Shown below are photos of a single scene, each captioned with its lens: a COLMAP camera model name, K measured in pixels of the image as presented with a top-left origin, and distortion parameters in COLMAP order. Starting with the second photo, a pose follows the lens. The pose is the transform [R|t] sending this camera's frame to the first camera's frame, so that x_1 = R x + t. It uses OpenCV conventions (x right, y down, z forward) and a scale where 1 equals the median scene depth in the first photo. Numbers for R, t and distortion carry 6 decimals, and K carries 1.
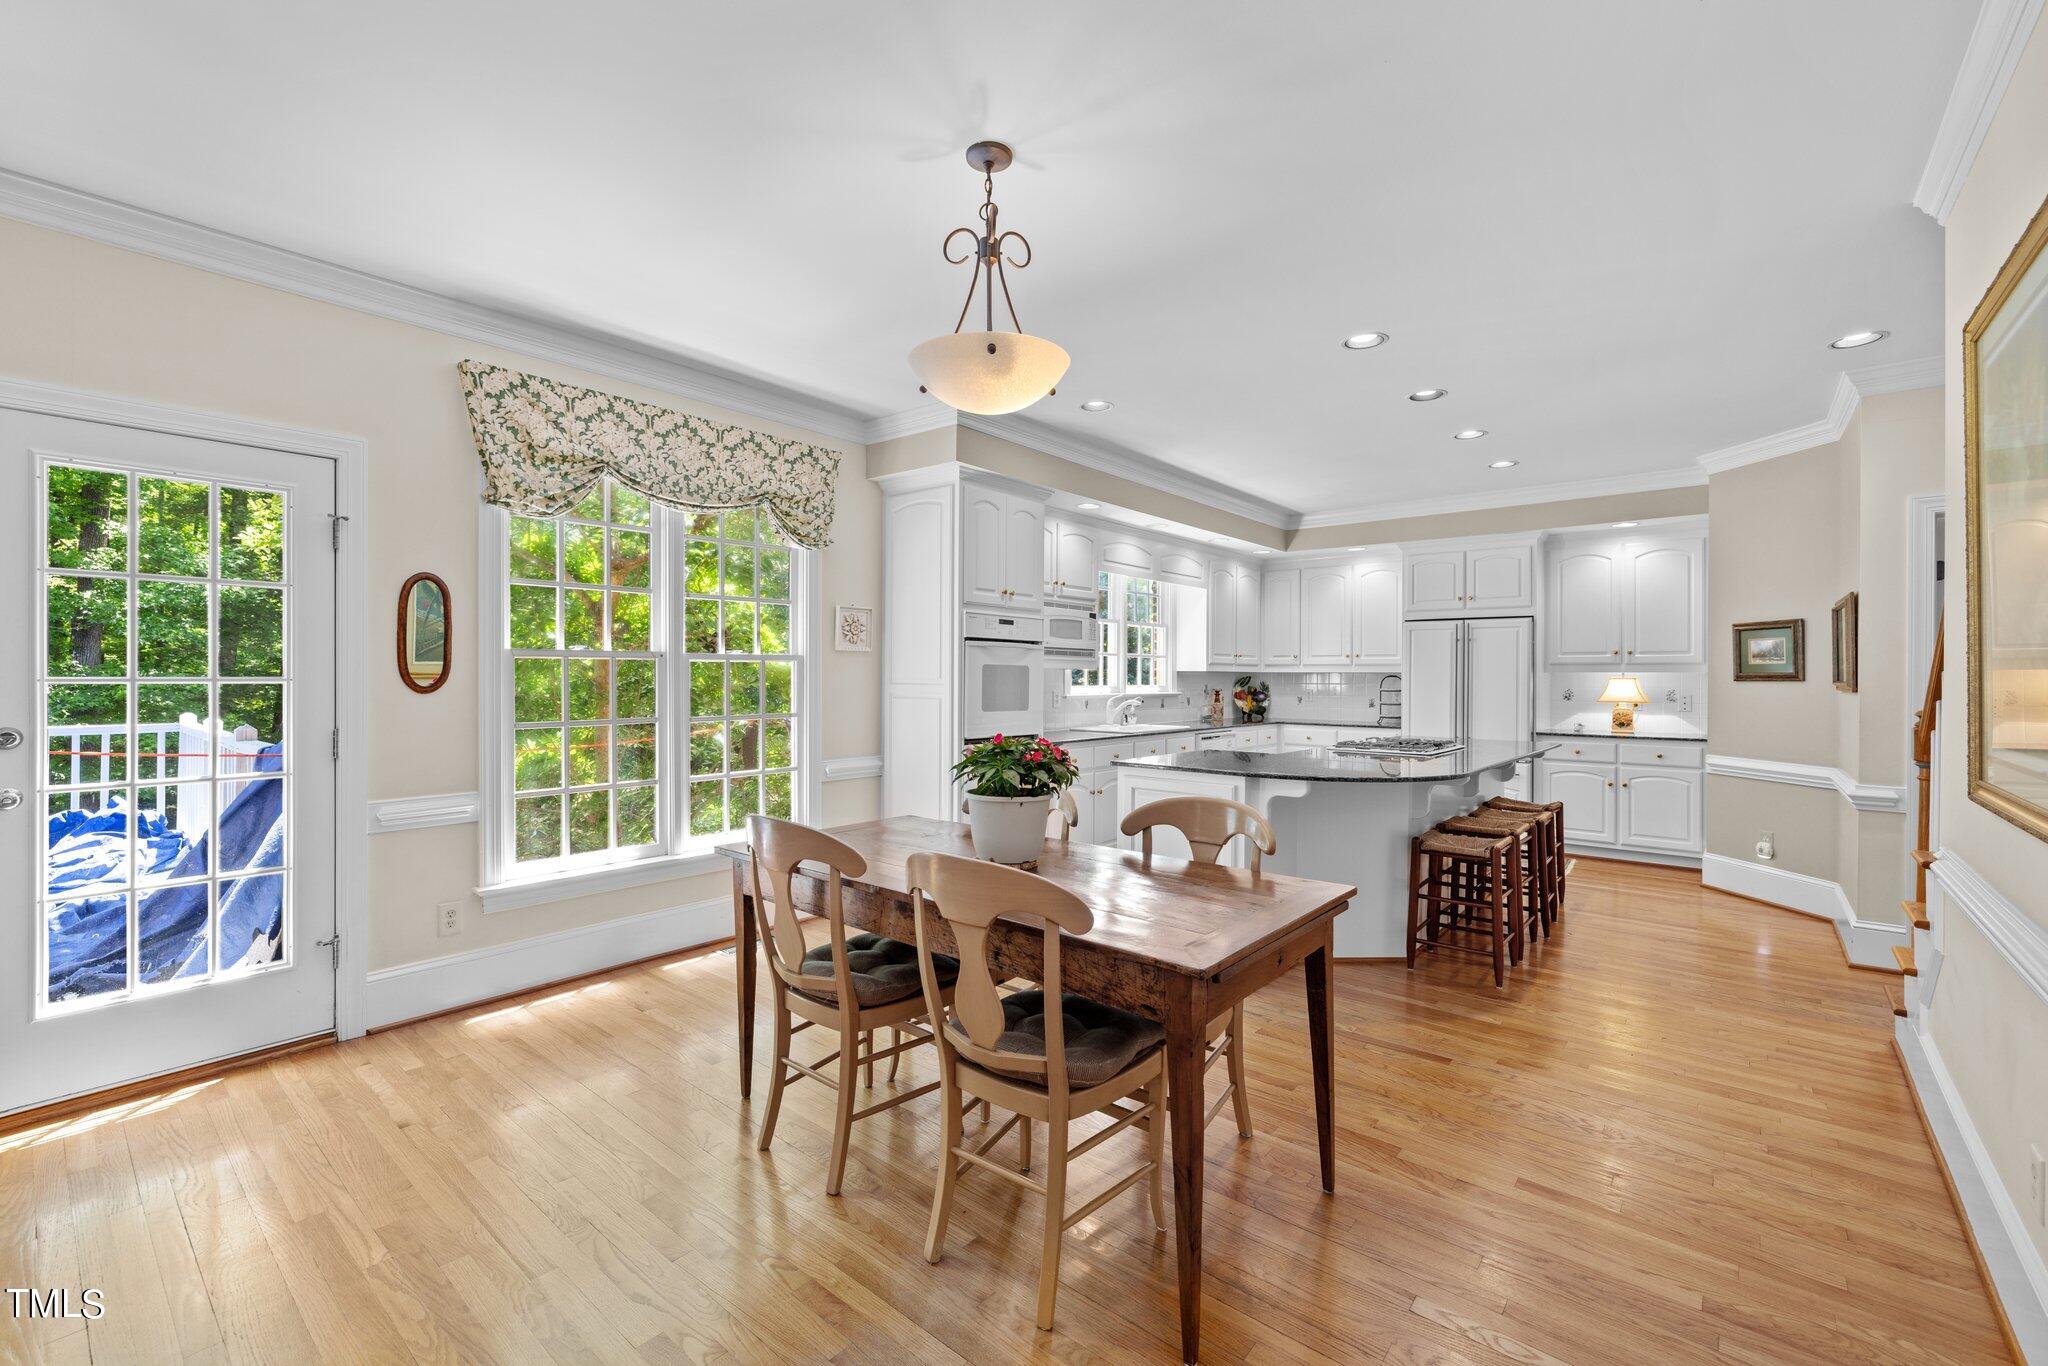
lens RADIAL K [[858.9, 0, 1027.1], [0, 858.9, 672.9], [0, 0, 1]] dist [-0.001289, -0.000218]
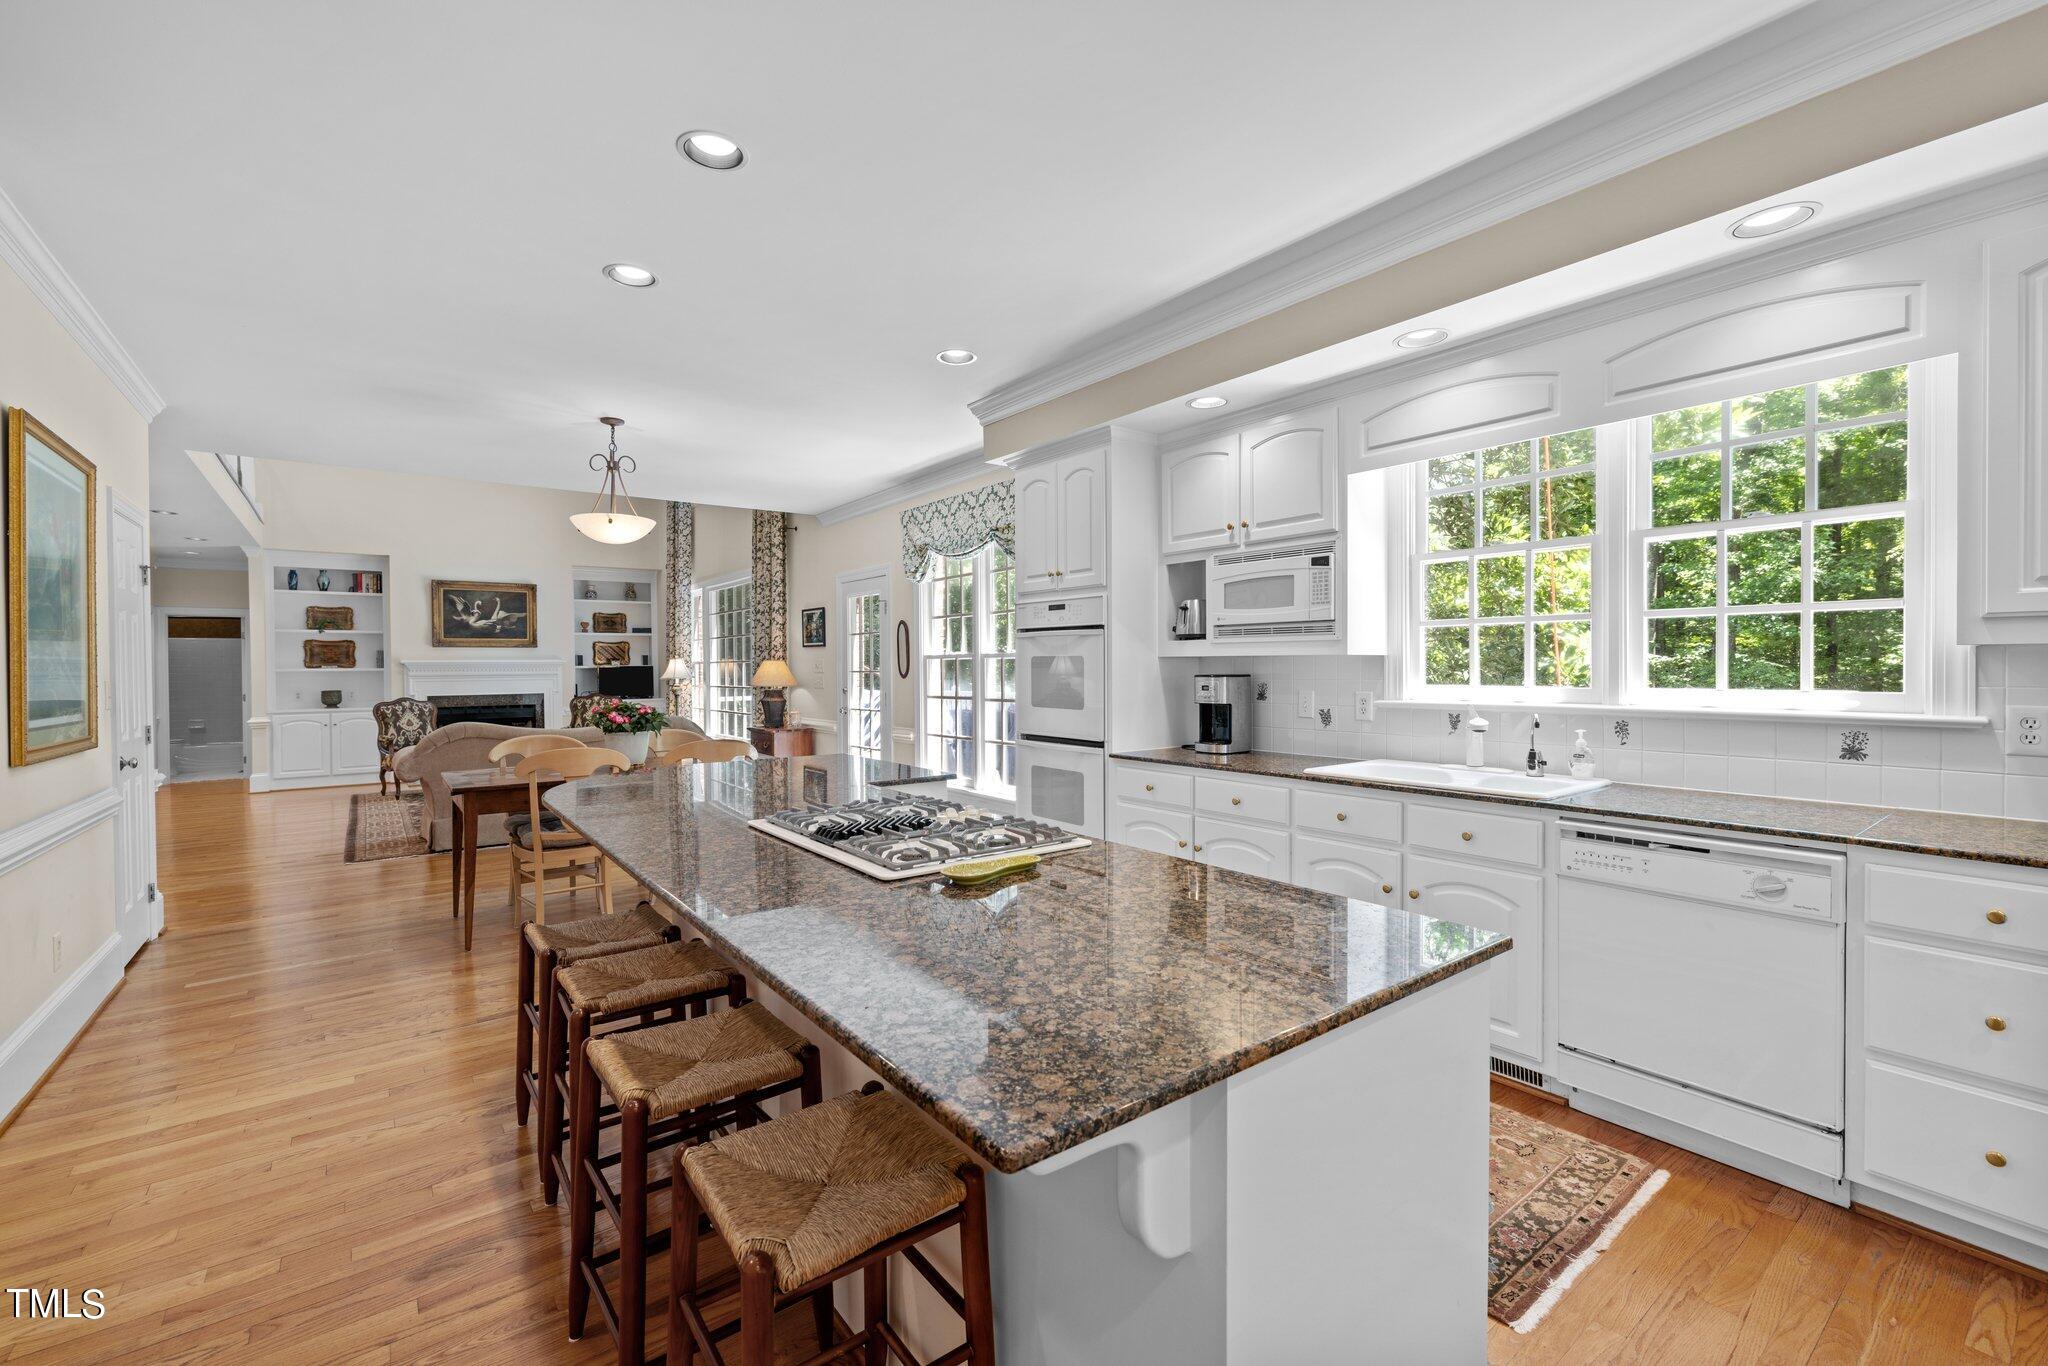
lens RADIAL K [[858.9, 0, 1021.3], [0, 858.9, 678.1], [0, 0, 1]] dist [-0.001289, -0.000218]
pose [[-0.223922, 0.008973, -0.974566, 0.586336], [0.007284, 0.999945, 0.007533, 0.004510], [0.974580, -0.005411, -0.223975, 0.810874]]
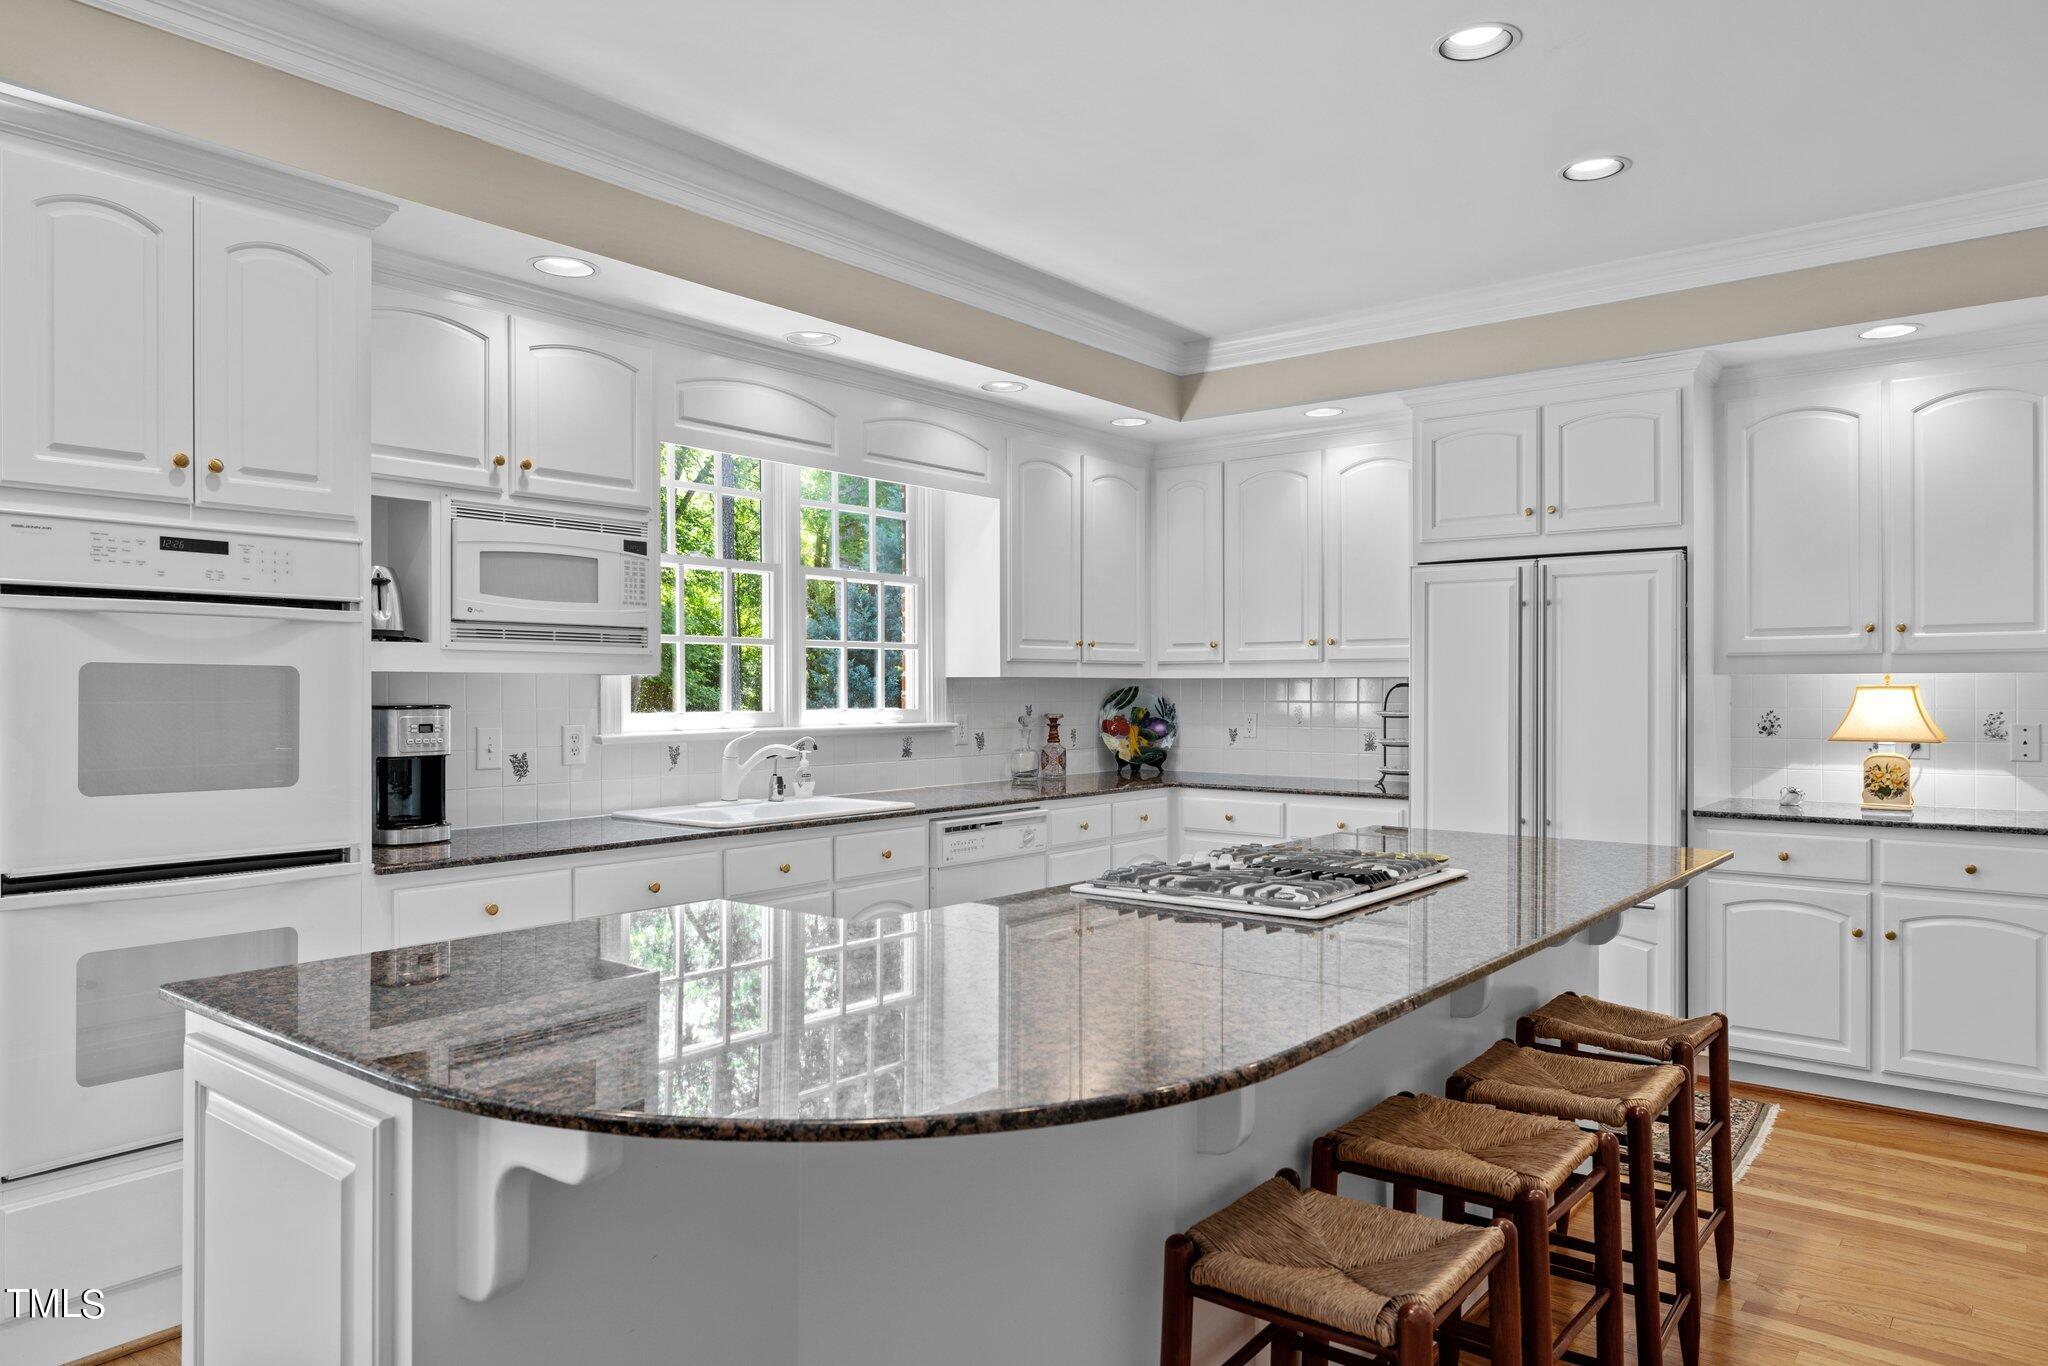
lens RADIAL K [[1324.0, 0, 1019.5], [0, 1324.0, 685.2], [0, 0, 1]] dist [-0.009697, -0.004159]
pose [[0.999786, -0.007435, 0.019310, 0.217544], [0.007384, 0.999969, 0.002702, 0.000430], [-0.019330, -0.002559, 0.999810, 0.306358]]
